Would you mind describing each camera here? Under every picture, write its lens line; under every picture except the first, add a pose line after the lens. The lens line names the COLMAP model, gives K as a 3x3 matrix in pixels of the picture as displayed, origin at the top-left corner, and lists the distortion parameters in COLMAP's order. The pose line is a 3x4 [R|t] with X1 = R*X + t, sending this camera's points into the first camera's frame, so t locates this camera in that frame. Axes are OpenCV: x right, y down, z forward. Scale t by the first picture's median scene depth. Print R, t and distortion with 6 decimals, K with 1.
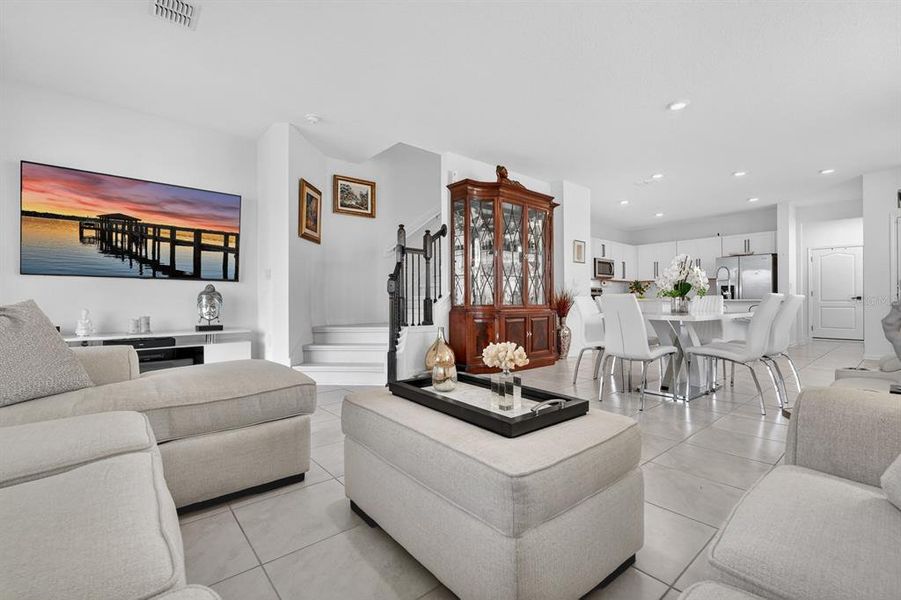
lens RADIAL K [[394.4, 0, 451.5], [0, 394.4, 301.4], [0, 0, 1]] dist [-0.020132, 0.008184]
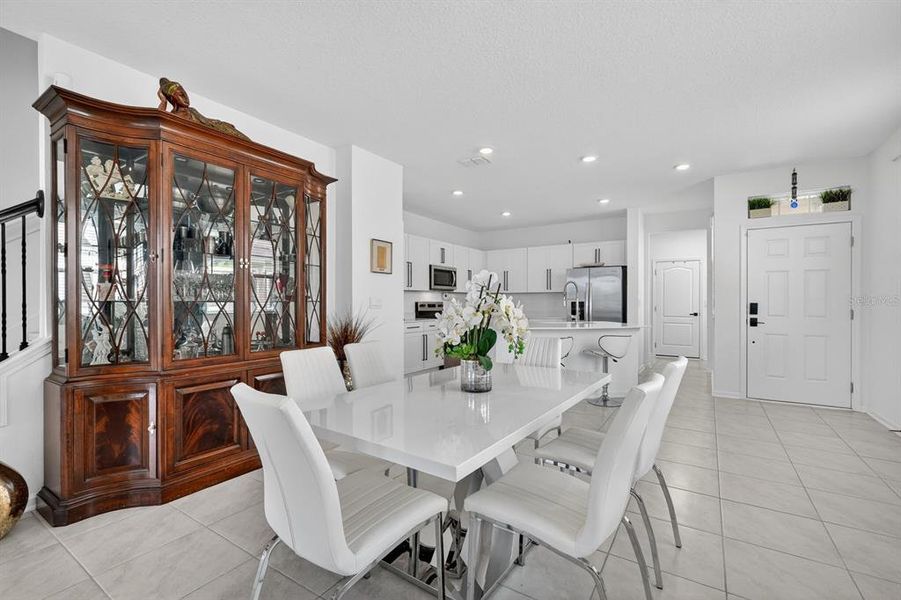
lens RADIAL K [[396.7, 0, 454.5], [0, 396.7, 303.3], [0, 0, 1]] dist [-0.002297, -0.000190]
pose [[0.955602, -0.000363, 0.294659, 0.313027], [-0.000262, 0.999998, 0.002081, -0.062464], [-0.294659, -0.002066, 0.955600, 0.406347]]
